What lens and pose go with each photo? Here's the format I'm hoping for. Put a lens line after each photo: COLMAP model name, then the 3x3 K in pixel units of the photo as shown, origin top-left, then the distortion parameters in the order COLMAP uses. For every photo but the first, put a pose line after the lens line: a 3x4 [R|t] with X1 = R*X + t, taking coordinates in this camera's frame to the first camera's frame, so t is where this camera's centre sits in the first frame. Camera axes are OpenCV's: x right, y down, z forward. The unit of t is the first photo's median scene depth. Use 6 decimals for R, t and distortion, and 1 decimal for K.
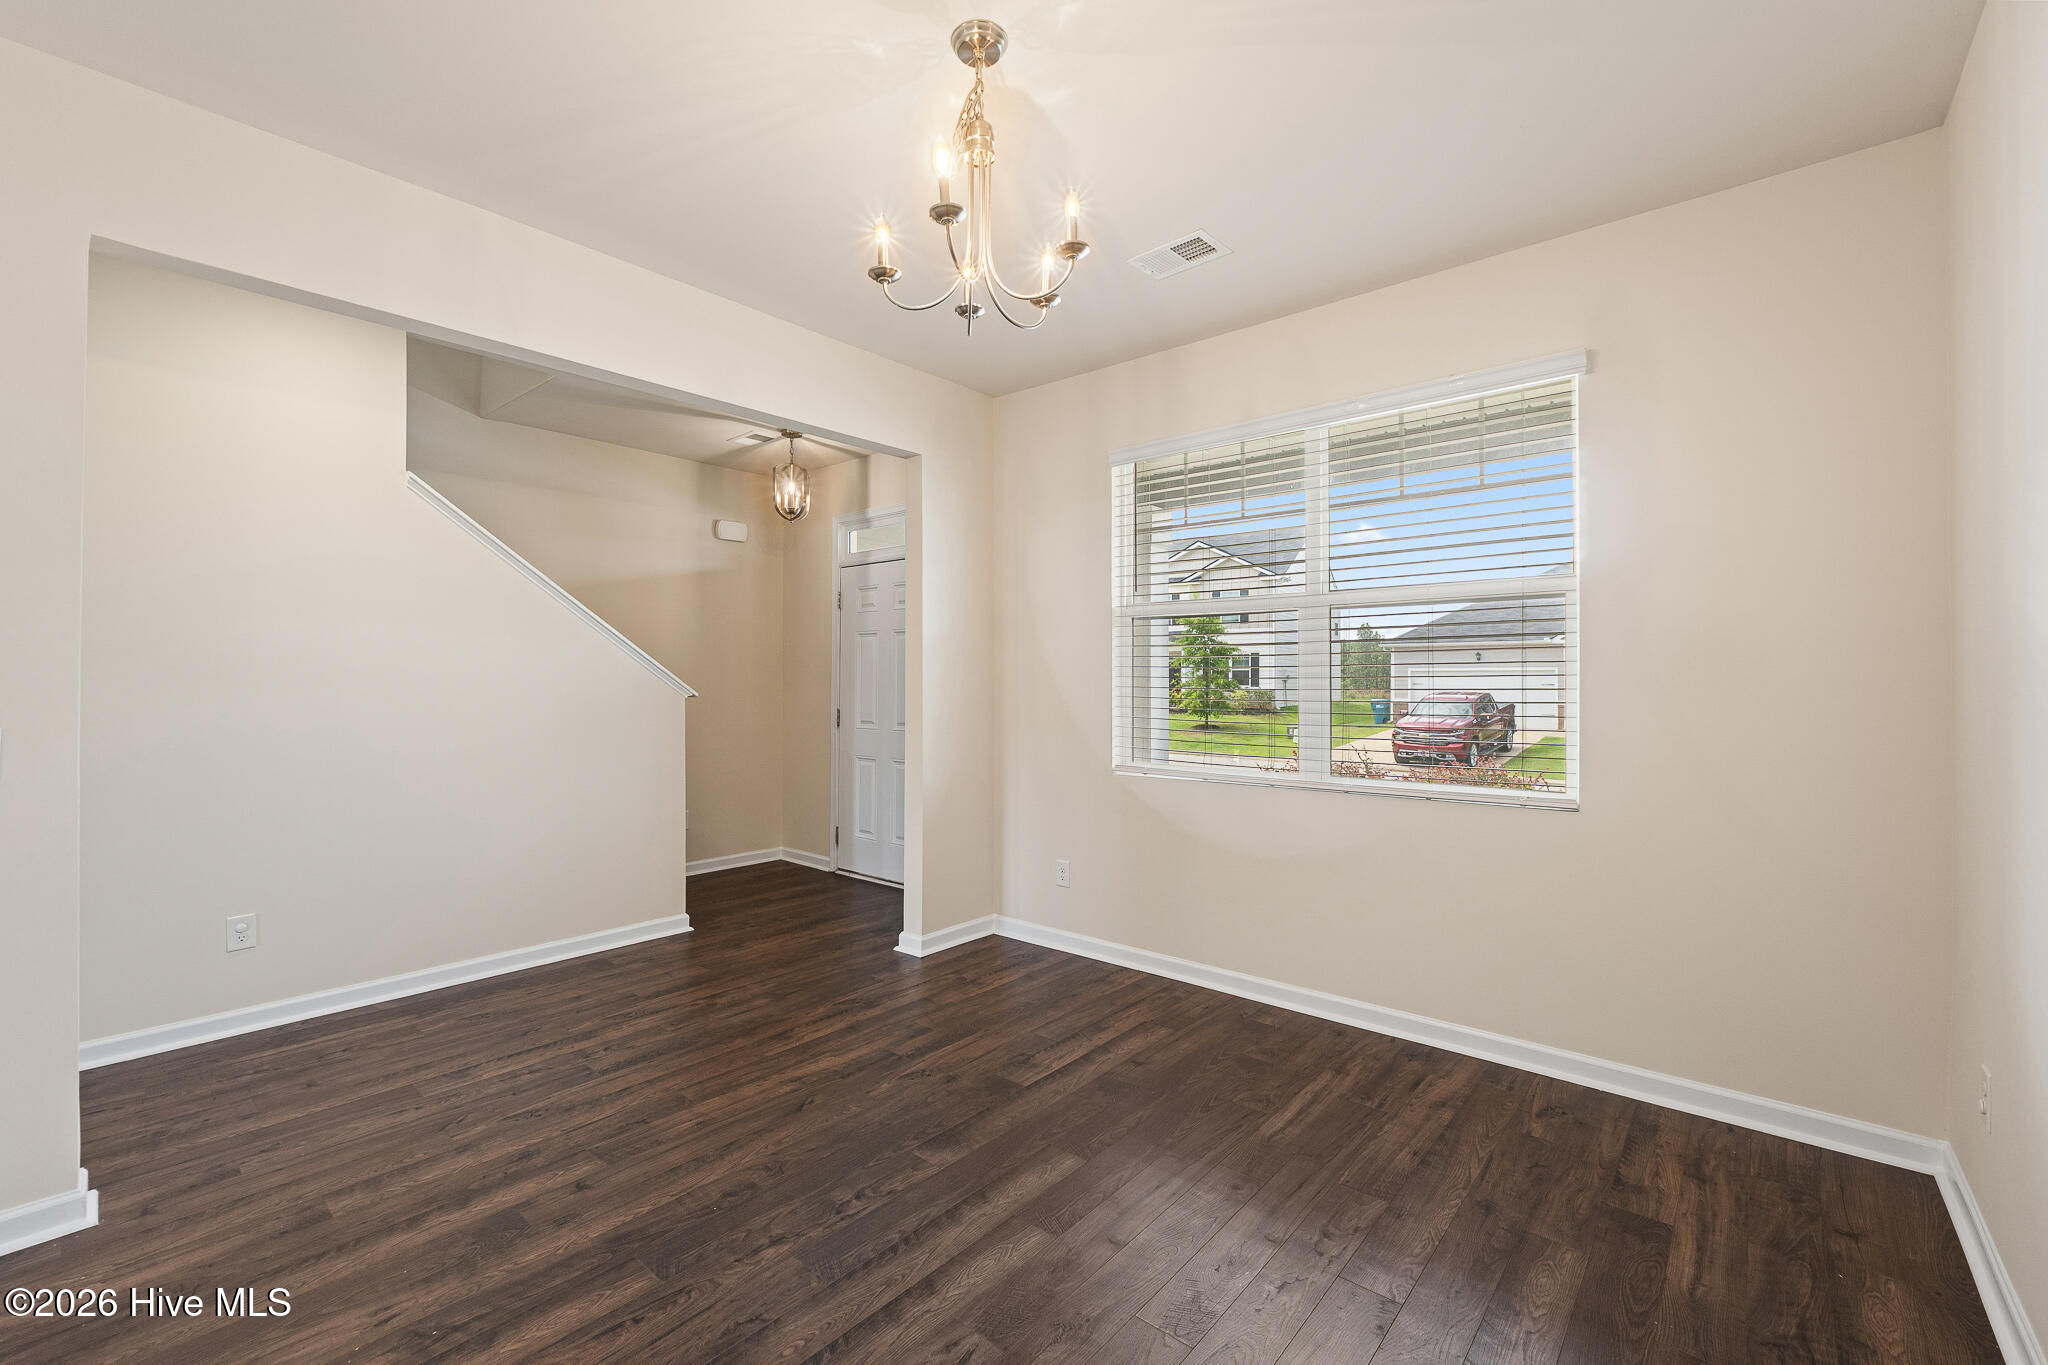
lens RADIAL K [[864.2, 0, 1005.8], [0, 864.2, 684.3], [0, 0, 1]] dist [-0.002296, -0.000234]
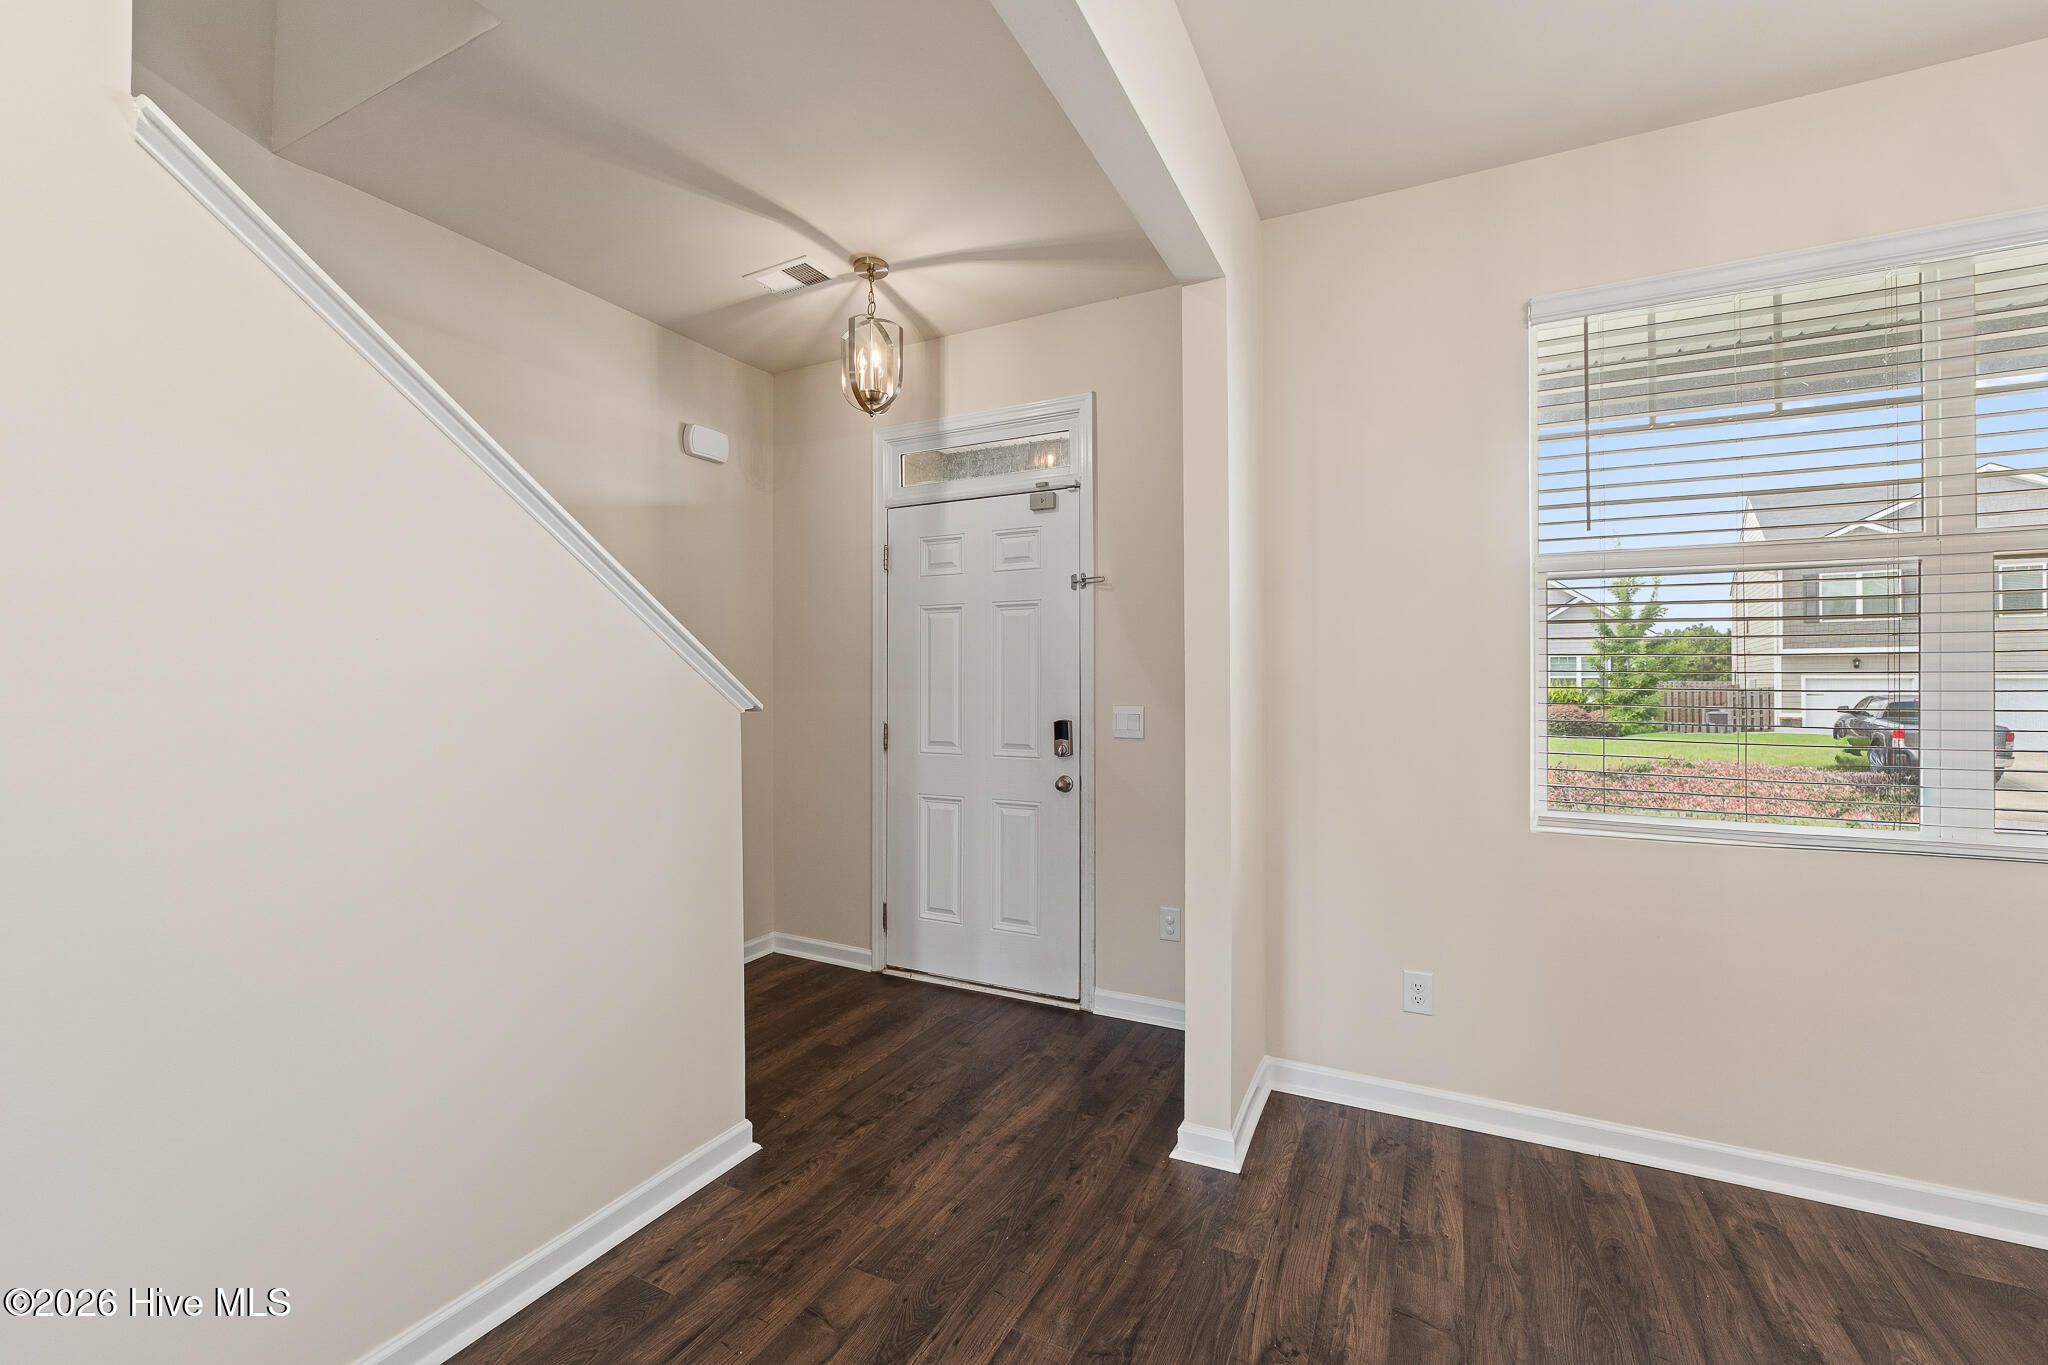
lens RADIAL K [[864.2, 0, 1005.8], [0, 864.2, 684.3], [0, 0, 1]] dist [-0.002296, -0.000234]
pose [[0.971620, -0.006617, 0.236454, -0.339623], [0.006103, 0.999977, 0.002905, -0.002897], [-0.236468, -0.001380, 0.971638, 0.447078]]
